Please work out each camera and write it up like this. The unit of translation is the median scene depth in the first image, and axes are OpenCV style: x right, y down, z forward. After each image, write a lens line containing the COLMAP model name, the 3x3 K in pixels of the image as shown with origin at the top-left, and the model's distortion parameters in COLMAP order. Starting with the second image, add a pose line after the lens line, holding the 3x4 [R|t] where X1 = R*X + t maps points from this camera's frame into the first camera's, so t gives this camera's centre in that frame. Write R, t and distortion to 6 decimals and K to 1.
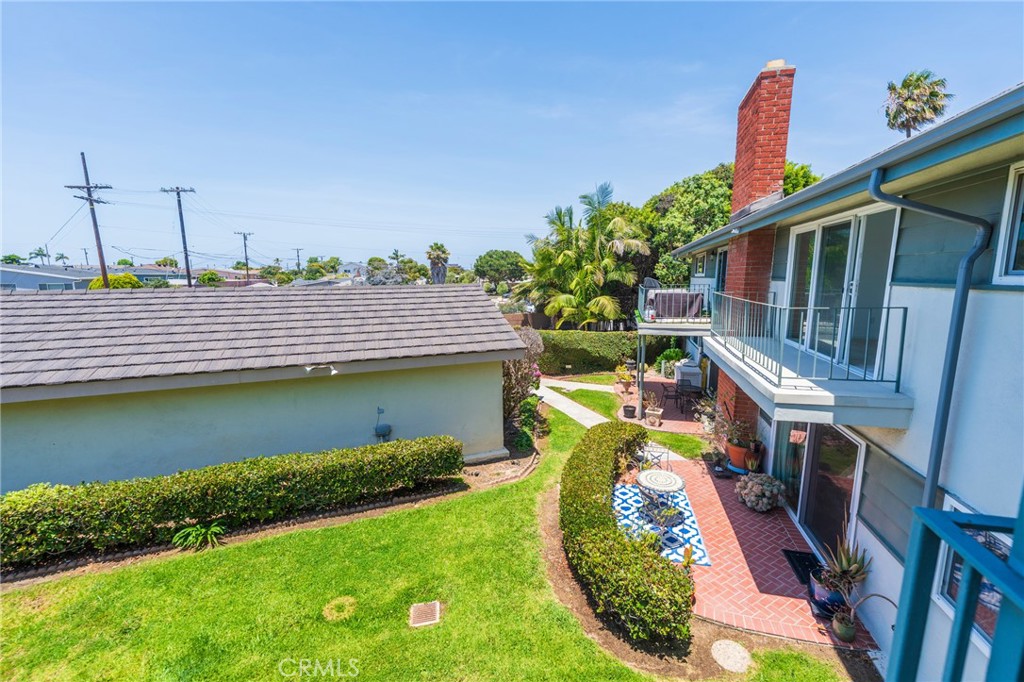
lens RADIAL K [[407.4, 0, 505.2], [0, 407.4, 338.2], [0, 0, 1]] dist [0.001563, -0.000358]
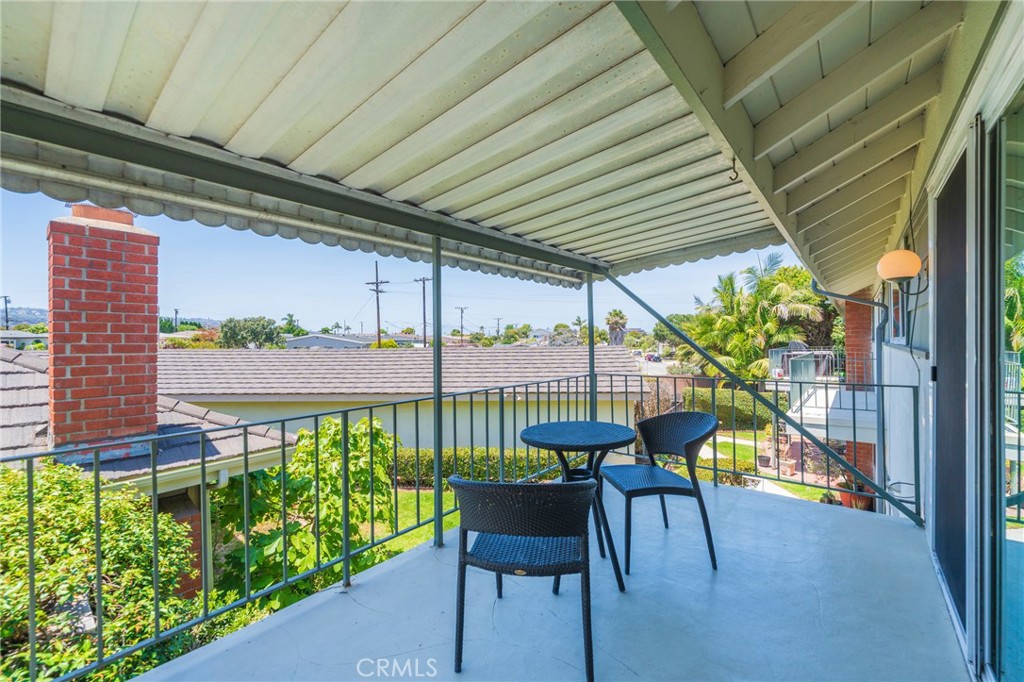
lens RADIAL K [[411.3, 0, 517.3], [0, 411.3, 342.5], [0, 0, 1]] dist [-0.000547, -0.000171]
pose [[0.915463, -0.002405, -0.402396, 0.078824], [-0.056279, 0.989389, -0.133950, 0.027641], [0.398448, 0.145272, 0.905613, -0.175665]]
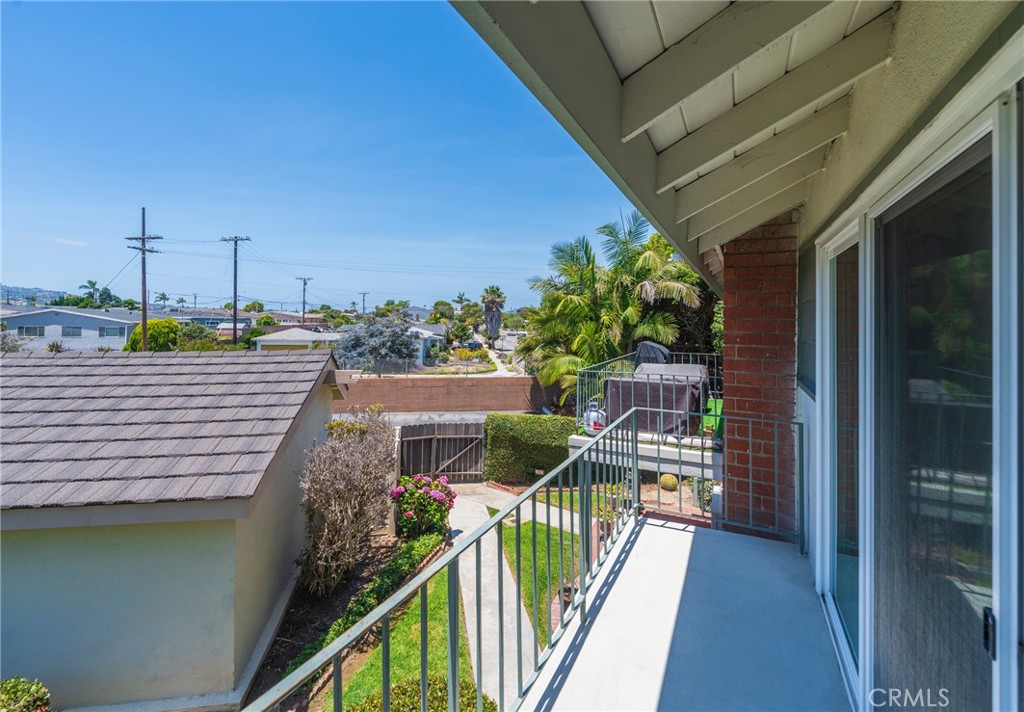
lens RADIAL K [[431.0, 0, 493.2], [0, 431.0, 319.0], [0, 0, 1]] dist [-0.000308, -0.000004]
pose [[0.970274, 0.011099, -0.241756, 0.187007], [-0.047707, 0.988118, -0.146106, -0.051246], [0.237262, 0.153296, 0.959274, 0.215773]]
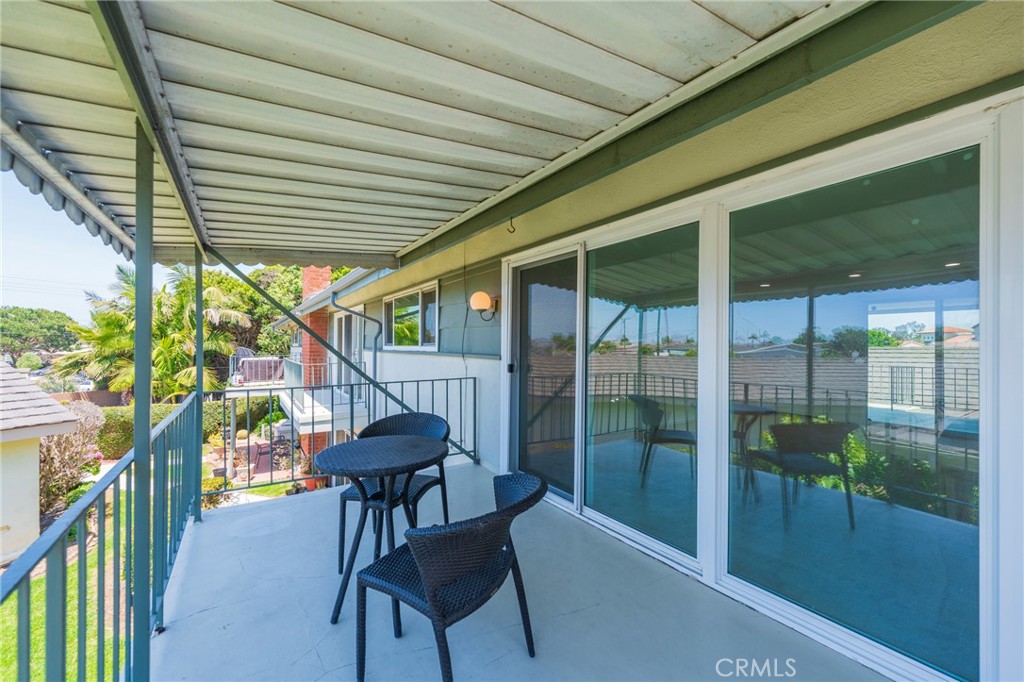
lens RADIAL K [[412.3, 0, 512.0], [0, 412.3, 341.0], [0, 0, 1]] dist [-0.007133, -0.000333]
pose [[0.648875, 0.013810, 0.760770, -0.007608], [0.110309, 0.987565, -0.112011, 0.024047], [-0.752857, 0.156601, 0.639283, -0.155341]]
